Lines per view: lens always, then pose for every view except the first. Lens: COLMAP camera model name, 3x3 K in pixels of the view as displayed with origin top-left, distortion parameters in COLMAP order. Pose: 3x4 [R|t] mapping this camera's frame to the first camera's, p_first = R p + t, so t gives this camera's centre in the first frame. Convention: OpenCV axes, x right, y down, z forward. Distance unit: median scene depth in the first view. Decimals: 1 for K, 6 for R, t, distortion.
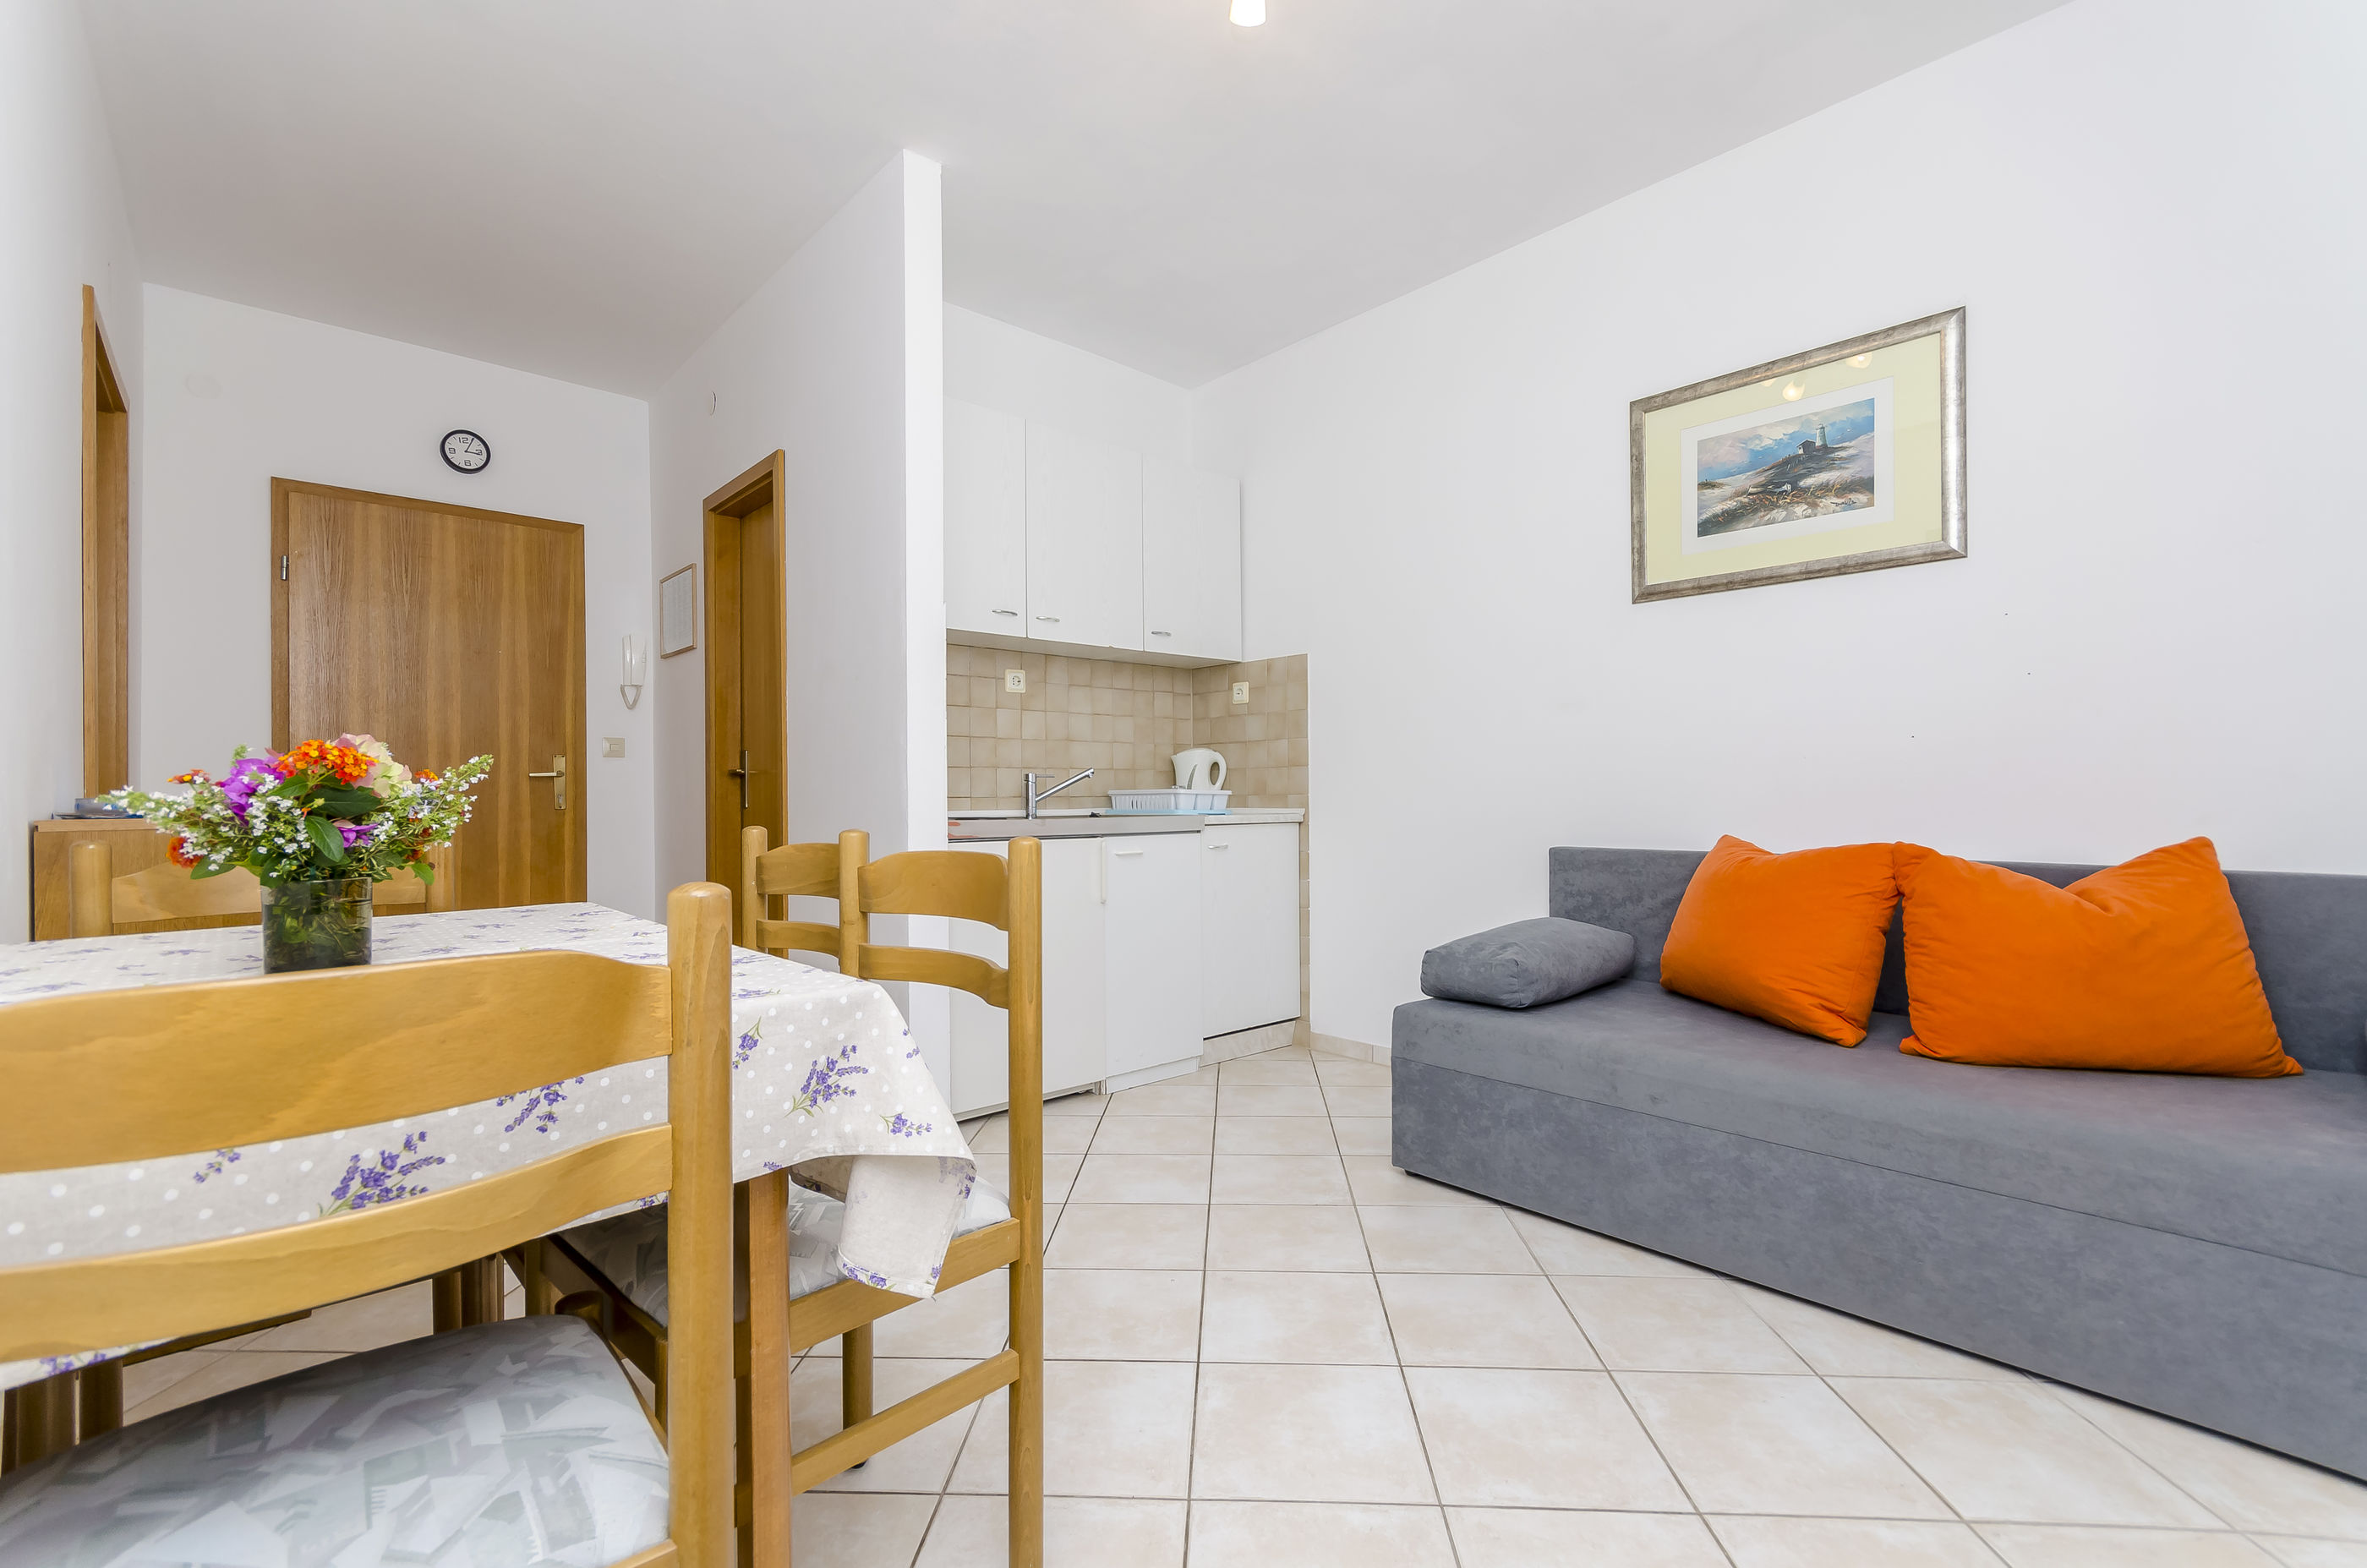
lens RADIAL K [[1040.1, 0, 1172.6], [0, 1040.1, 786.6], [0, 0, 1]] dist [-0.000960, -0.000529]
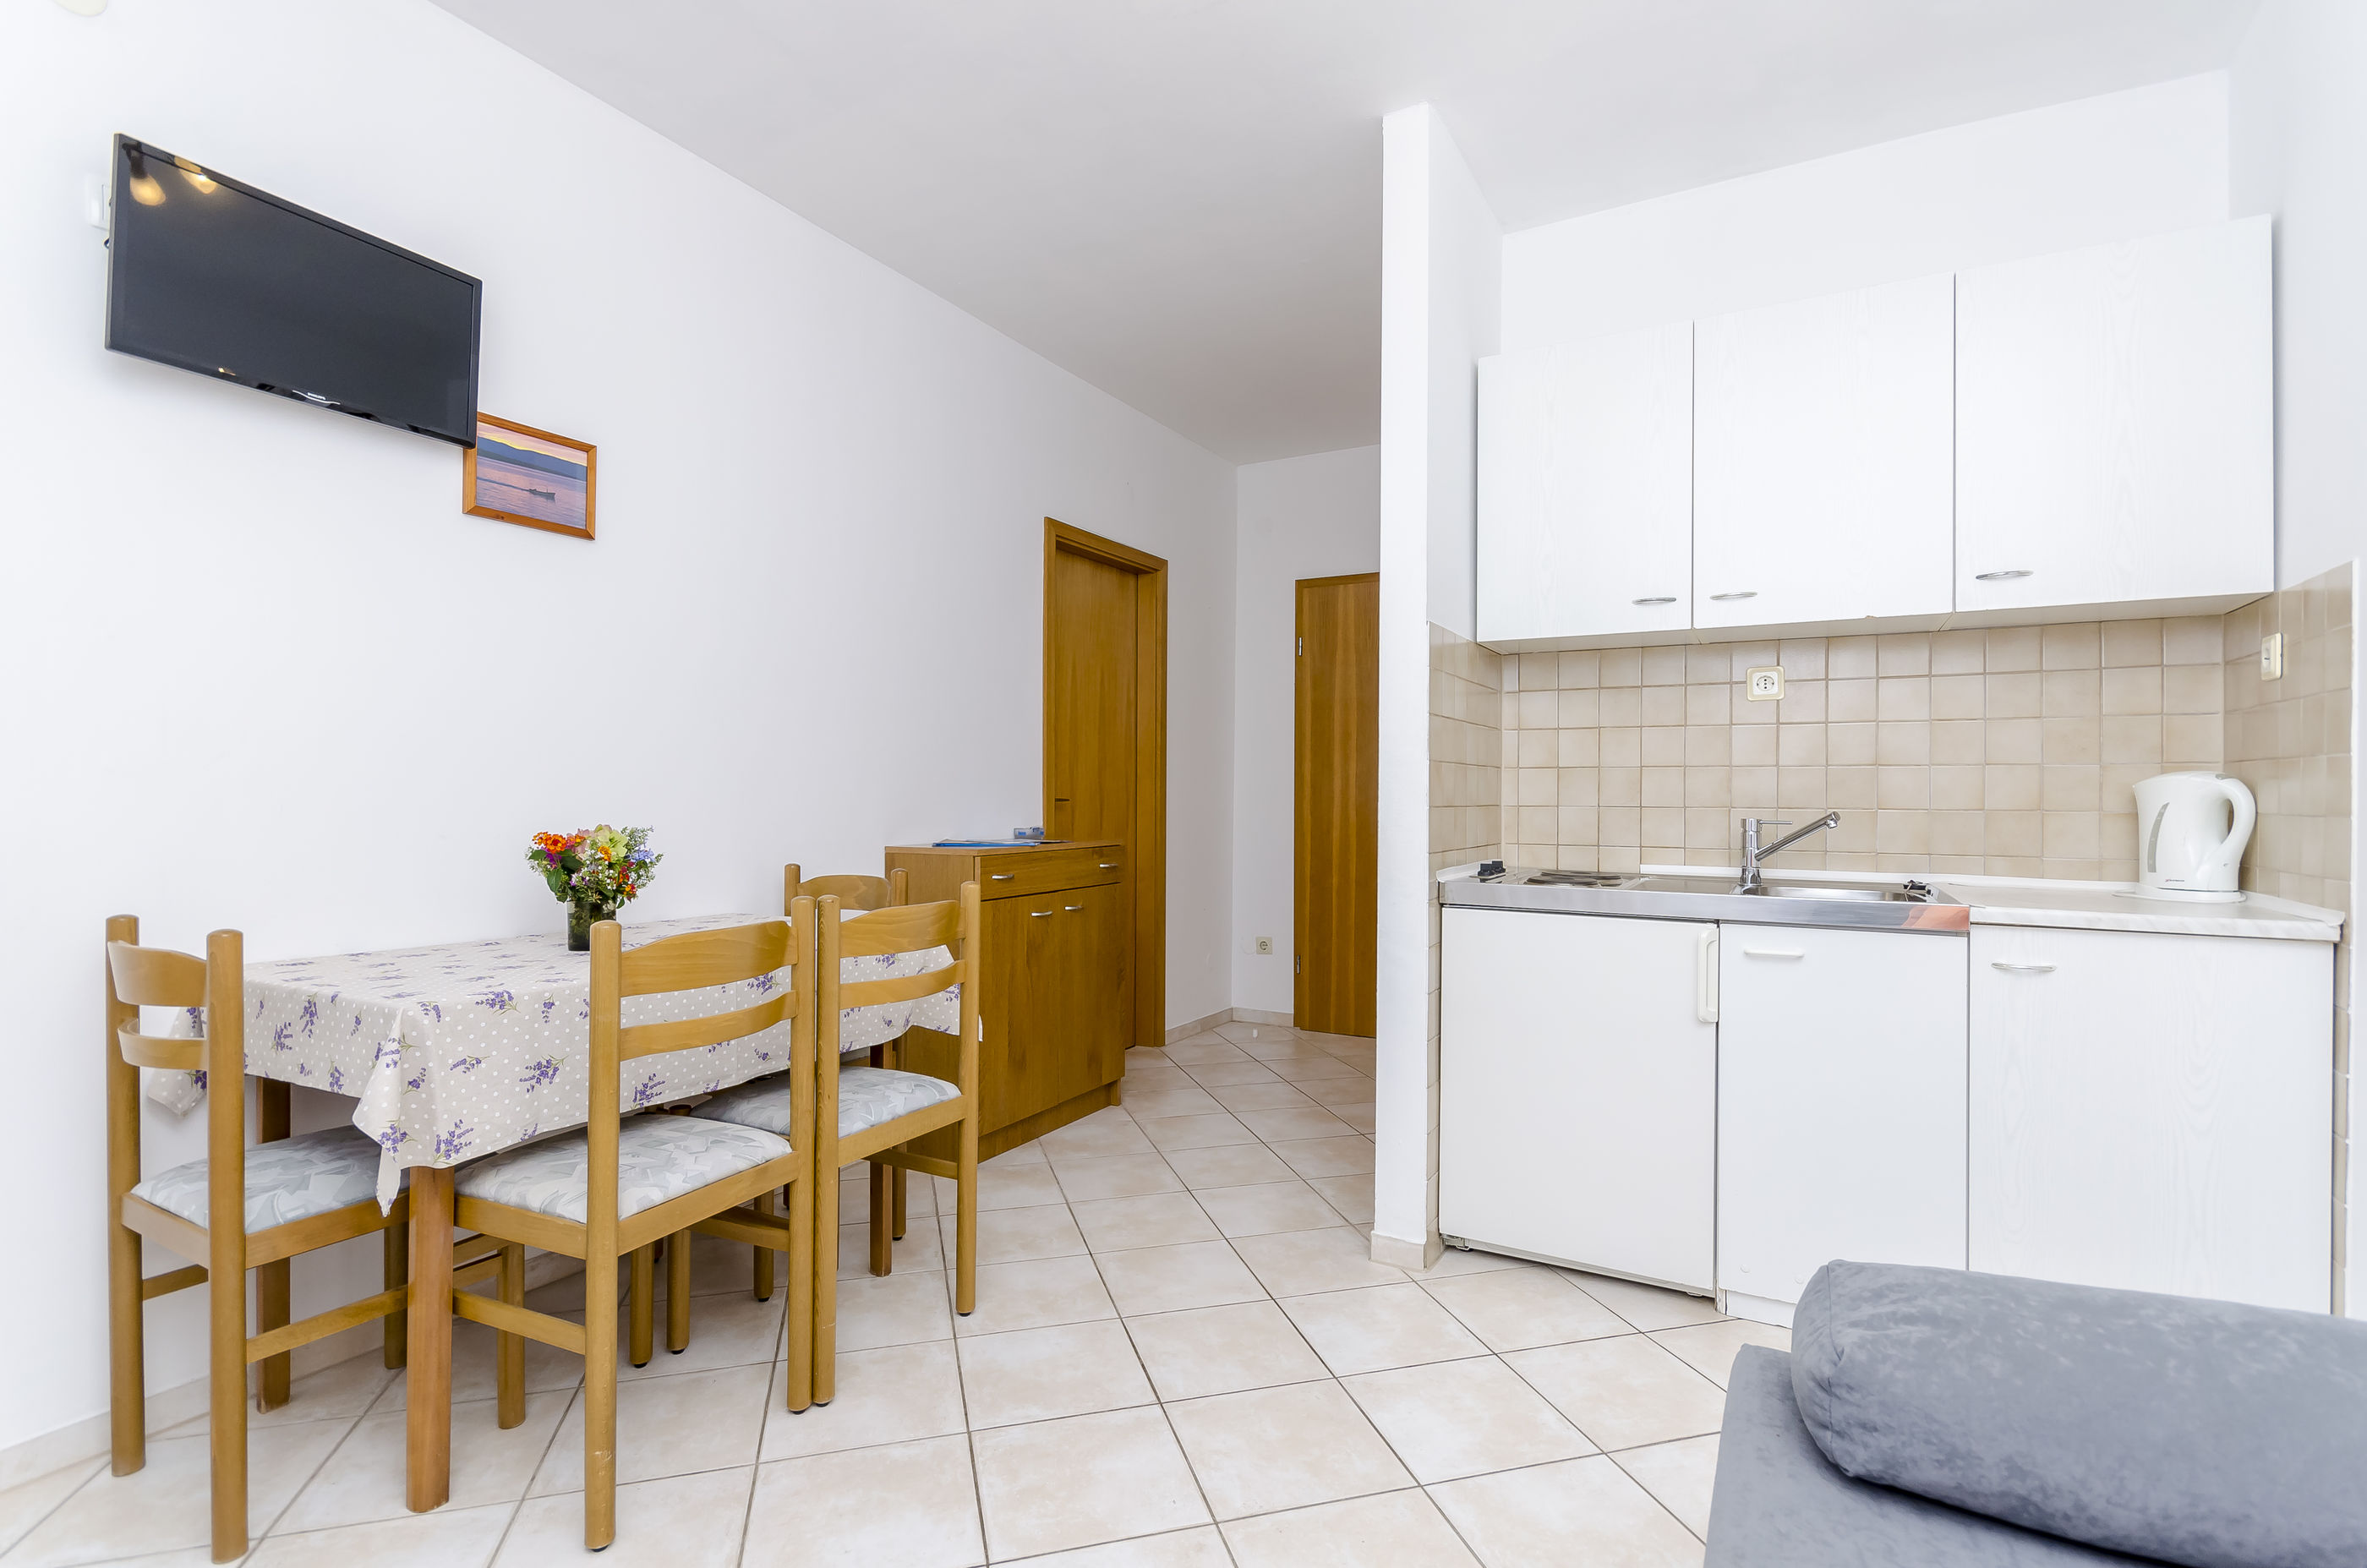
lens RADIAL K [[1120.5, 0, 1196.1], [0, 1120.5, 798.2], [0, 0, 1]] dist [-0.000551, -0.000022]
pose [[0.337631, 0.007746, -0.941247, 0.670448], [-0.005583, 0.999965, 0.006226, -0.042208], [0.941262, 0.003153, 0.337663, 0.614274]]
